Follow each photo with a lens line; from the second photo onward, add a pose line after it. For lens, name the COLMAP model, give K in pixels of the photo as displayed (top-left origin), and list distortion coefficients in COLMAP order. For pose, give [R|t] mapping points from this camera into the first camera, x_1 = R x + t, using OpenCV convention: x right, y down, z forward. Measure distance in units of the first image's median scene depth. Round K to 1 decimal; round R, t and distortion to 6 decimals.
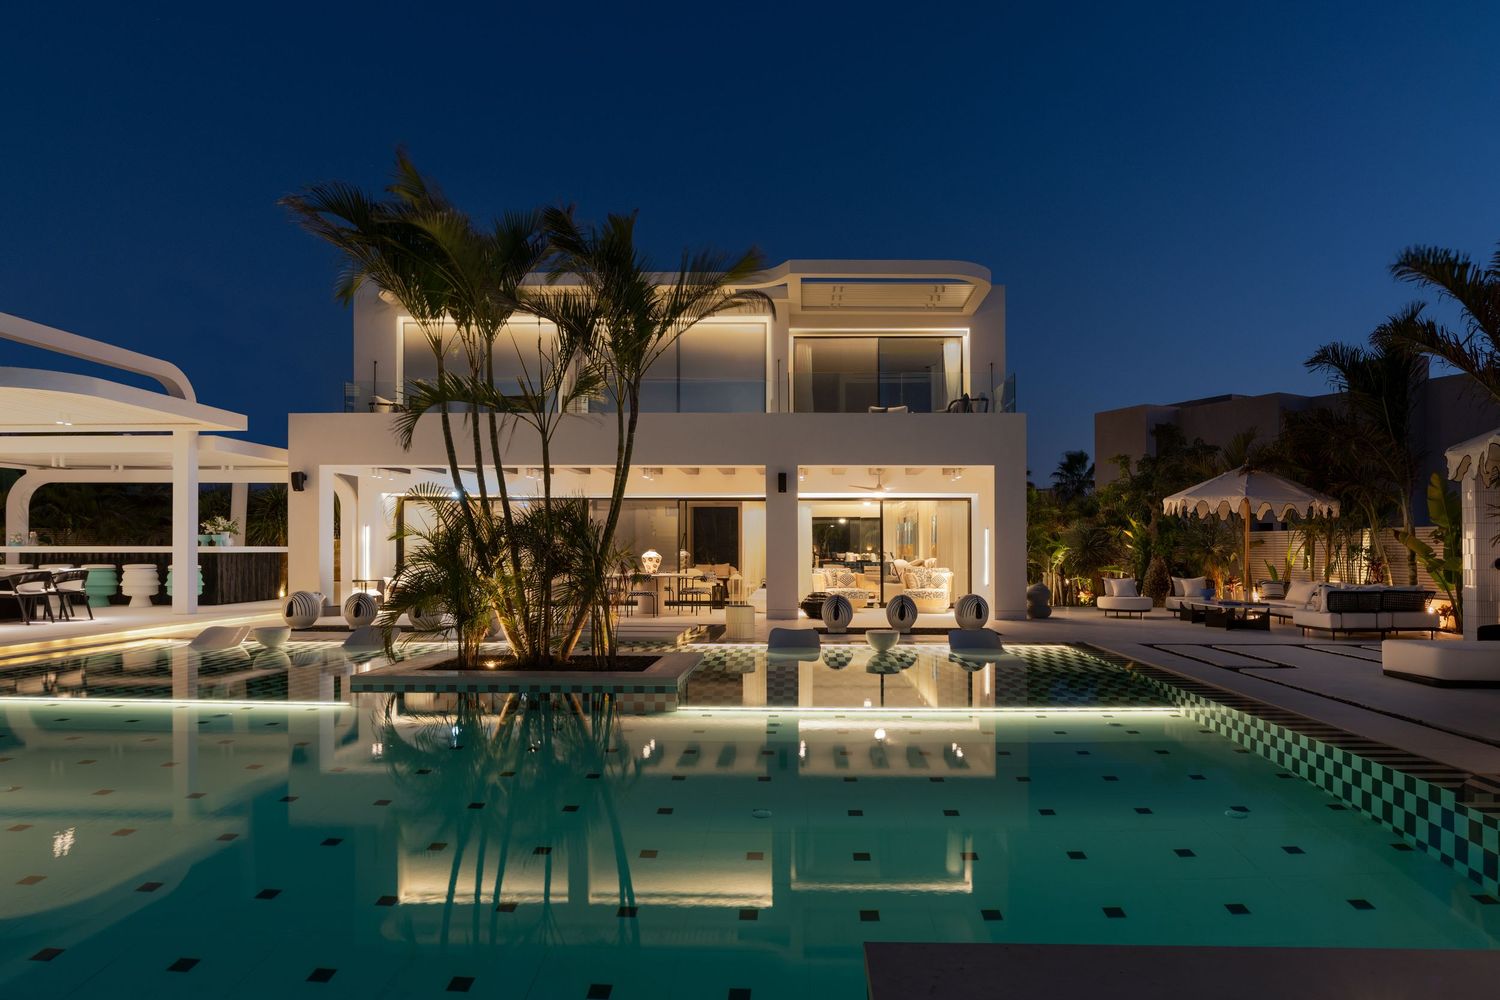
lens RADIAL K [[890.5, 0, 778.3], [0, 890.5, 535.0], [0, 0, 1]] dist [0.001800, 0.000845]
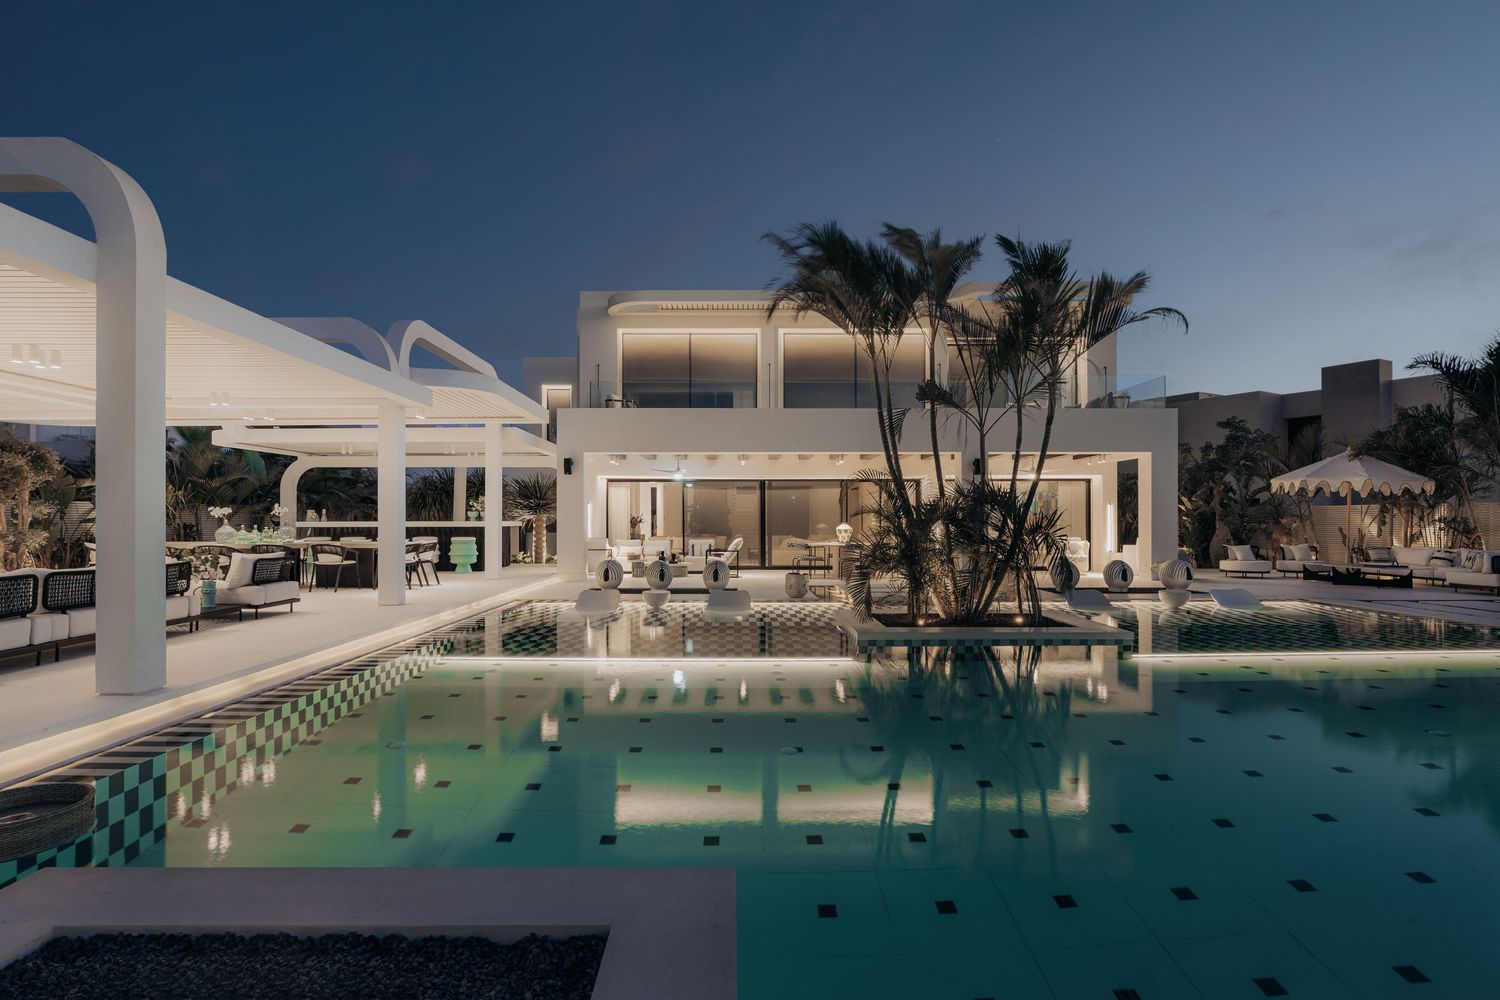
lens RADIAL K [[733.6, 0, 750.0], [0, 733.6, 500.0], [0, 0, 1]] dist [-0.001475, -0.000113]
pose [[0.999833, -0.002698, 0.018067, -0.290842], [0.002921, 0.999920, -0.012336, -0.002139], [-0.018032, 0.012387, 0.999761, 0.020085]]
